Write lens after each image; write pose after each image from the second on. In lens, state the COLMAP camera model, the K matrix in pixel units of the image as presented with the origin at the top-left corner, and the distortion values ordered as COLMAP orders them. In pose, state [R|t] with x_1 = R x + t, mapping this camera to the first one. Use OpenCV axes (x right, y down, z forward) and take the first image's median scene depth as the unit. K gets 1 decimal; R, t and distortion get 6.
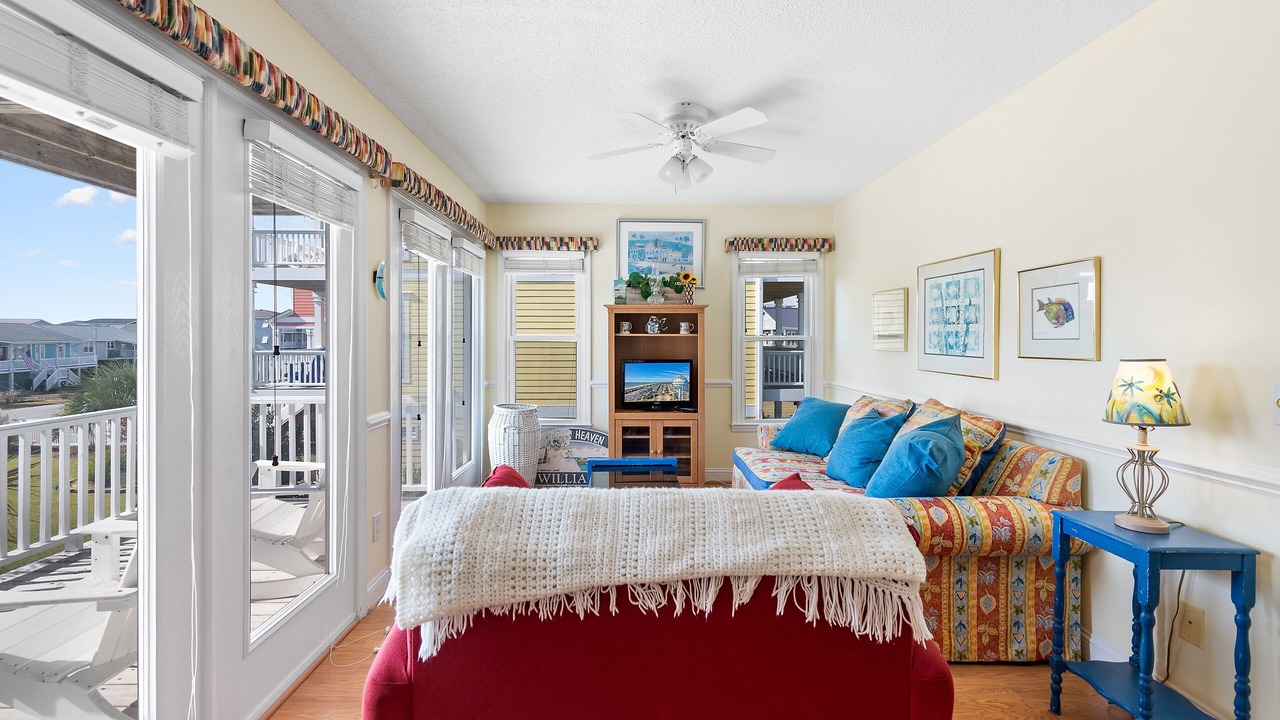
lens RADIAL K [[569.6, 0, 639.7], [0, 569.6, 345.9], [0, 0, 1]] dist [0.002040, 0.000437]
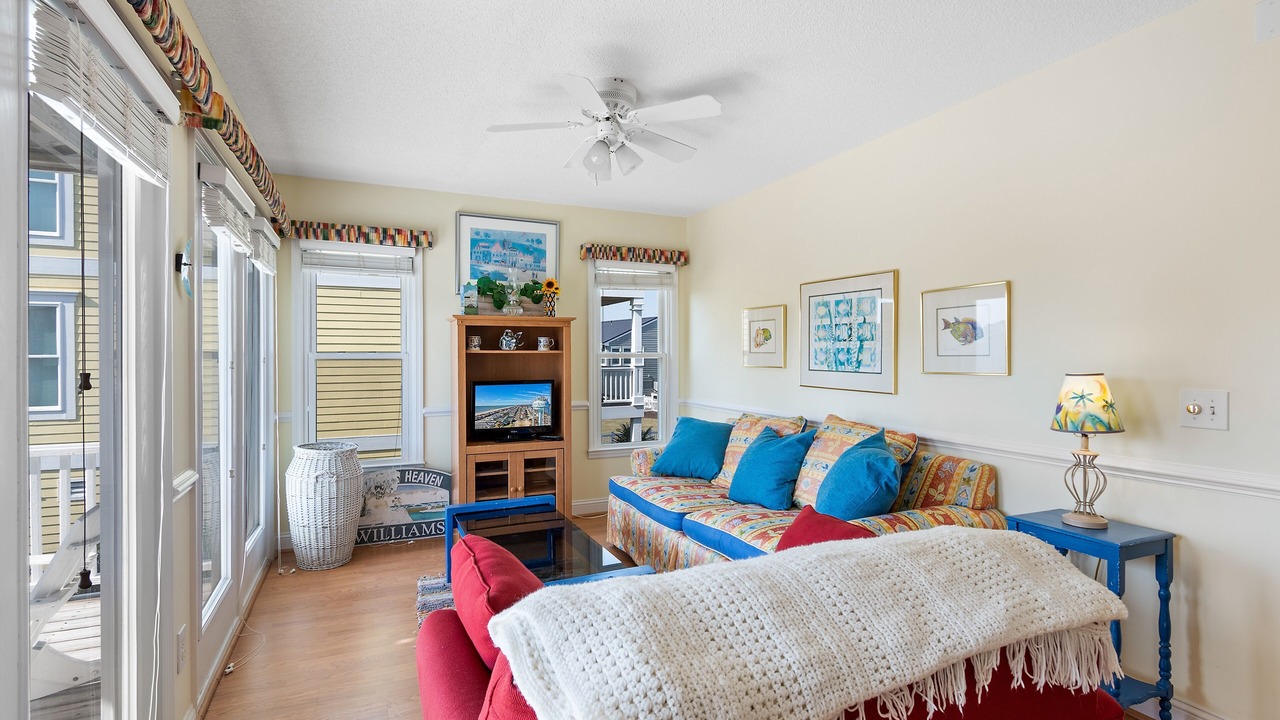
lens RADIAL K [[601.4, 0, 640.0], [0, 601.4, 360.0], [0, 0, 1]] dist [0.000511, -0.000762]
pose [[0.919767, -0.006502, 0.392411, -0.151410], [0.008165, 0.999963, -0.002569, -0.003043], [-0.392379, 0.005567, 0.919787, 0.101856]]
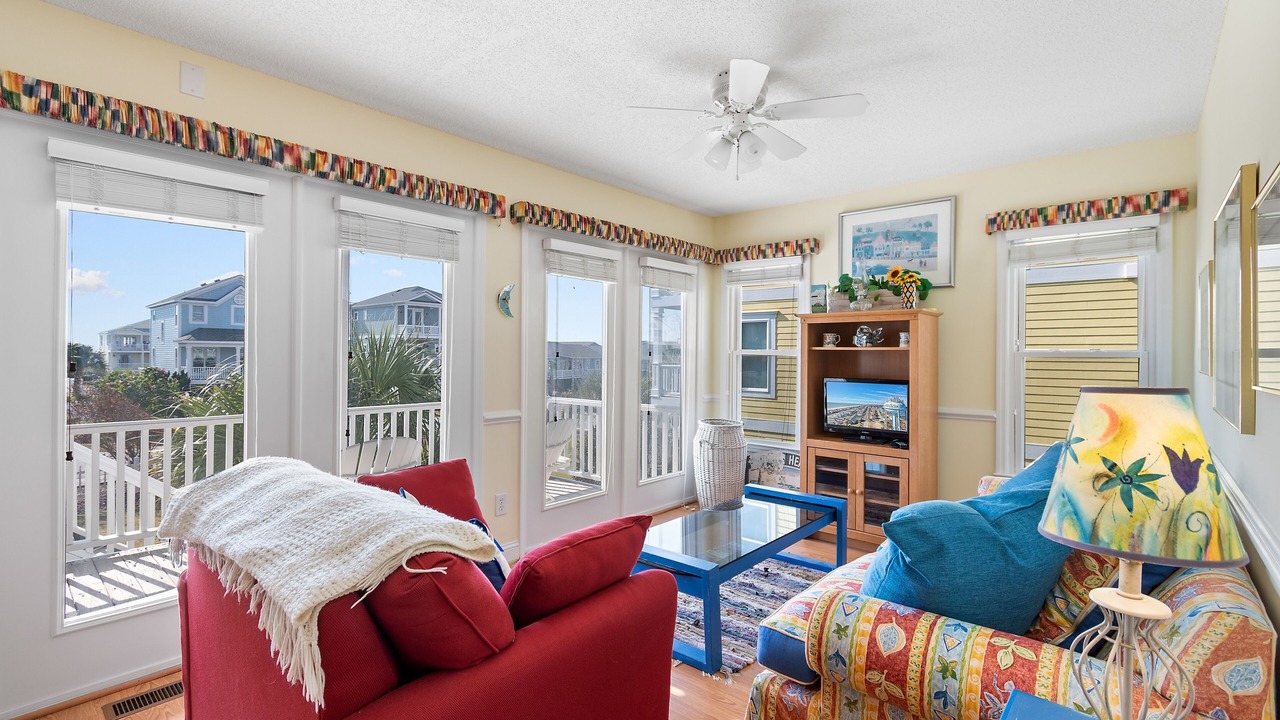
lens RADIAL K [[577.4, 0, 640.0], [0, 577.4, 360.0], [0, 0, 1]] dist [0.001122, 0.000253]
pose [[0.736996, 0.010778, -0.675811, 0.357428], [-0.016251, 0.999866, -0.001776, 0.003779], [0.675701, 0.012292, 0.737073, 0.177812]]
